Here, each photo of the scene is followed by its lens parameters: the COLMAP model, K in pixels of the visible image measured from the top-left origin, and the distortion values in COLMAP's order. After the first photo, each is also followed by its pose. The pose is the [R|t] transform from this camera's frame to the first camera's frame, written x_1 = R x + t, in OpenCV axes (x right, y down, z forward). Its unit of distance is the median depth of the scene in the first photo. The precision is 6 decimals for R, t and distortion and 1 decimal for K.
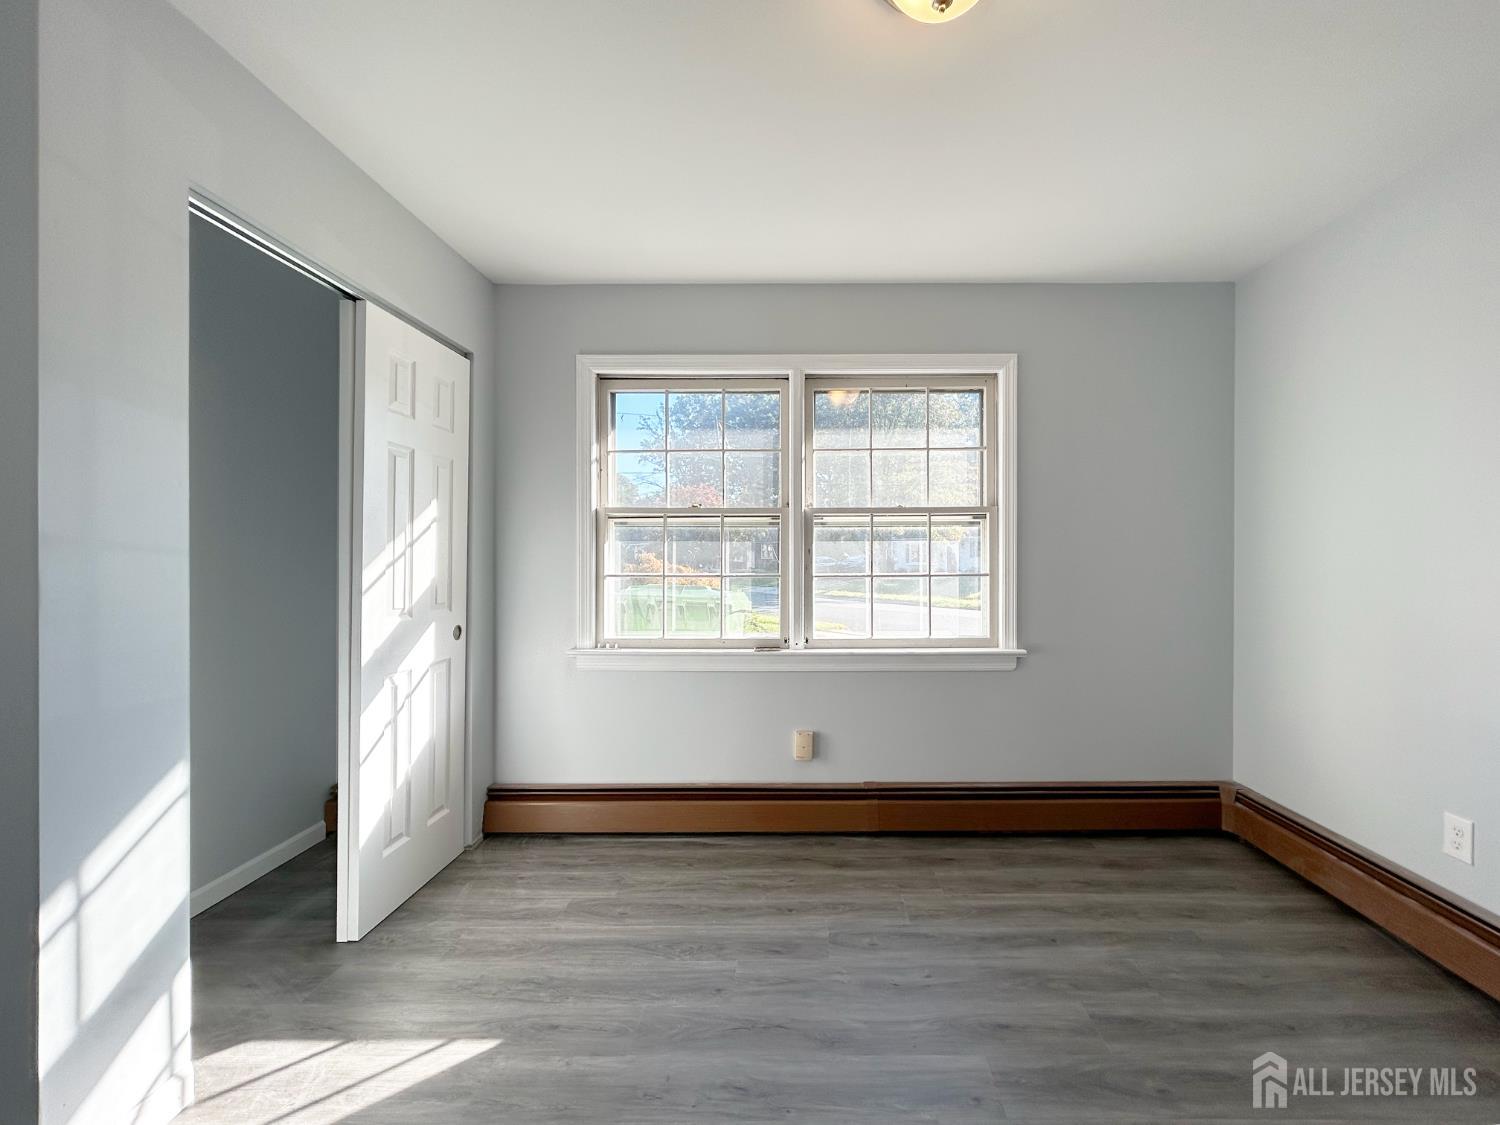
lens RADIAL K [[614.7, 0, 748.1], [0, 614.7, 560.9], [0, 0, 1]] dist [-0.004122, 0.000390]
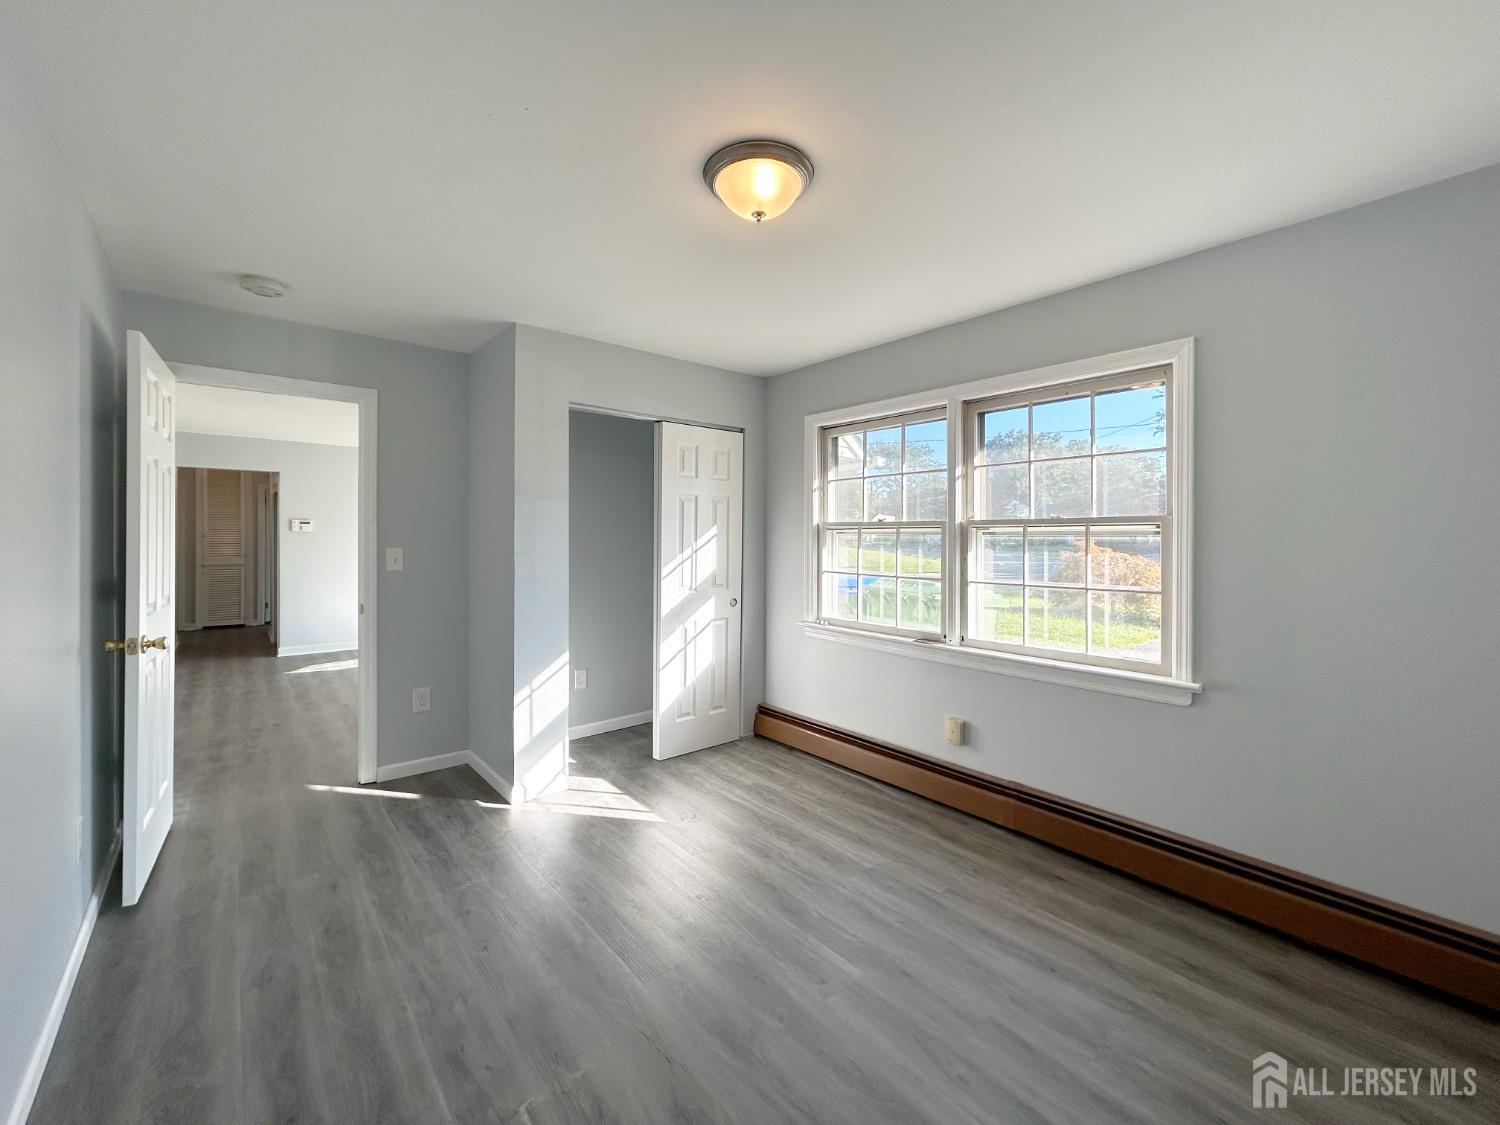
lens RADIAL K [[600.2, 0, 789.0], [0, 600.2, 539.6], [0, 0, 1]] dist [0.000652, -0.000072]
pose [[0.679926, 0.014907, -0.733130, 0.740567], [-0.009485, 0.999888, 0.011535, -0.066291], [0.733220, -0.000889, 0.679991, 0.025356]]
